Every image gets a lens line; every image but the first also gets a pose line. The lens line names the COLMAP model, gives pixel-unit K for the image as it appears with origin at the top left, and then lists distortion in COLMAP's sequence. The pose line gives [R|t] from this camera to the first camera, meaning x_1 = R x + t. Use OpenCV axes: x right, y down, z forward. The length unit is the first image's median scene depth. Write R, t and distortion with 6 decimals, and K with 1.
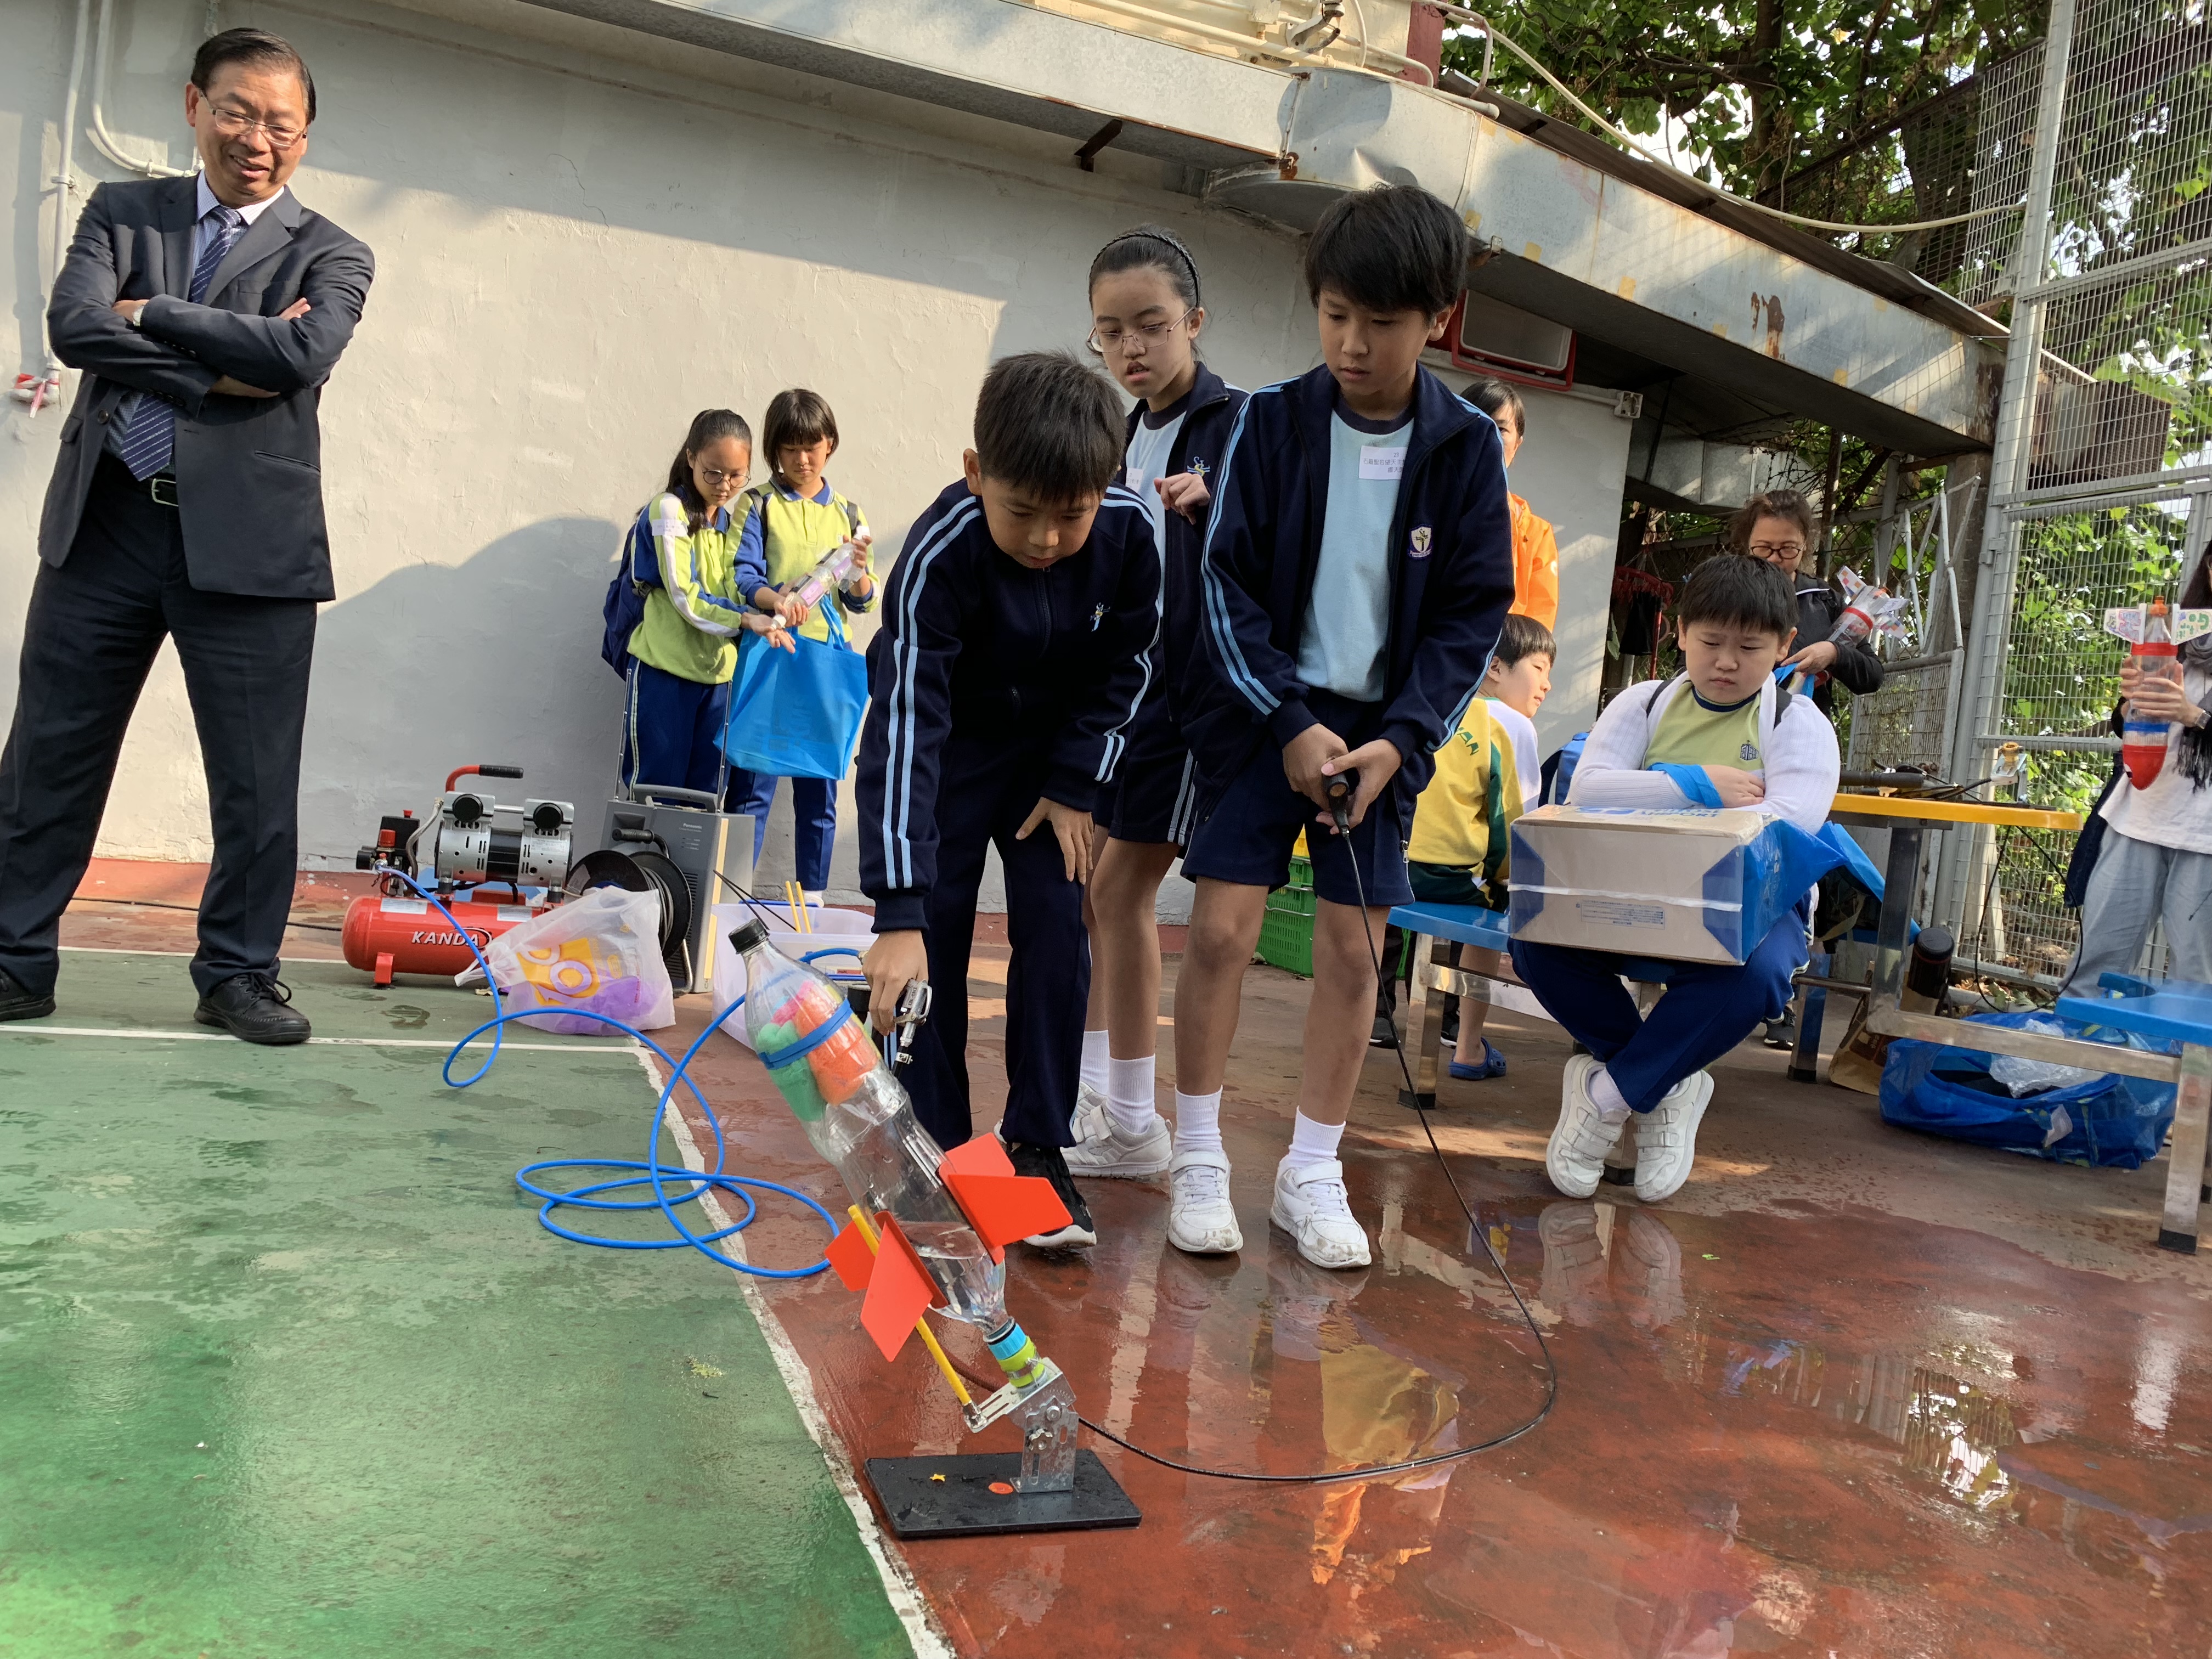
lens RADIAL K [[1661.7, 0, 1106.0], [0, 1661.7, 829.5], [0, 0, 1]] dist [0.001119, 0.004496]
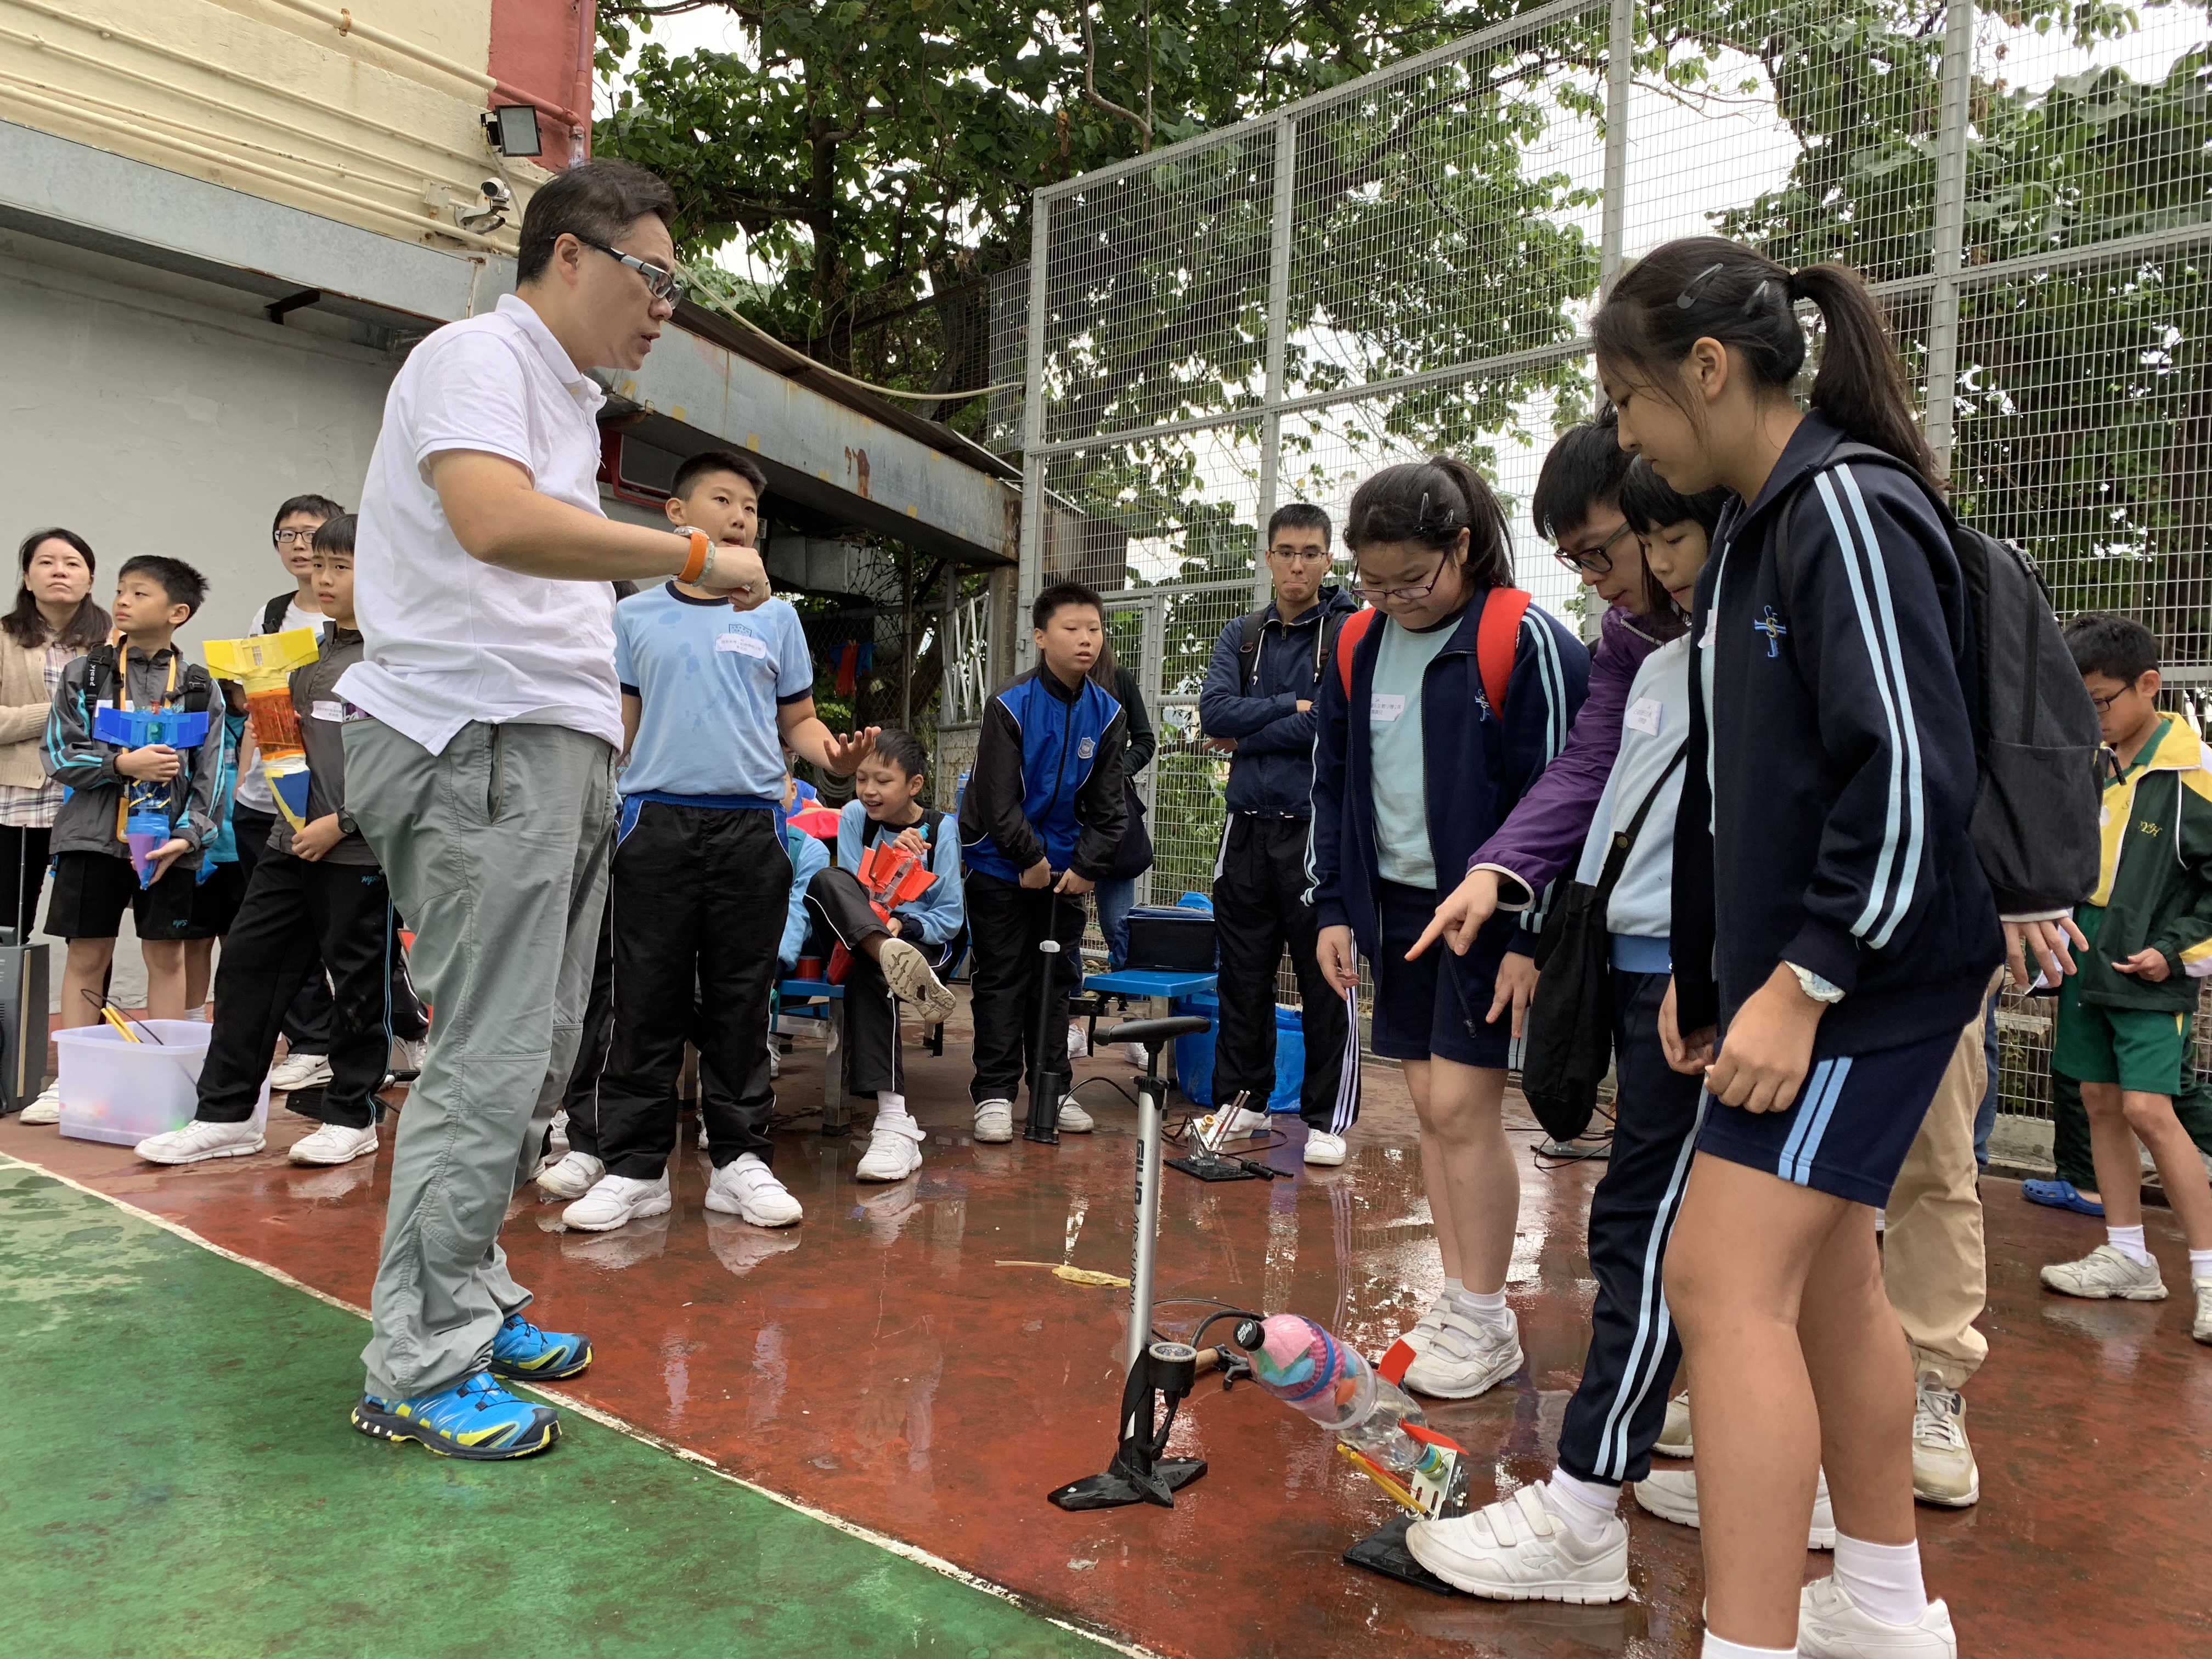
lens RADIAL K [[1691.9, 0, 1106.0], [0, 1691.9, 829.5], [0, 0, 1]] dist [-0.000847, 0.001290]
pose [[0.857948, -0.073025, 0.508521, -0.117779], [0.072956, 0.997133, 0.020103, -0.036906], [-0.508530, 0.019852, 0.860815, -0.209934]]
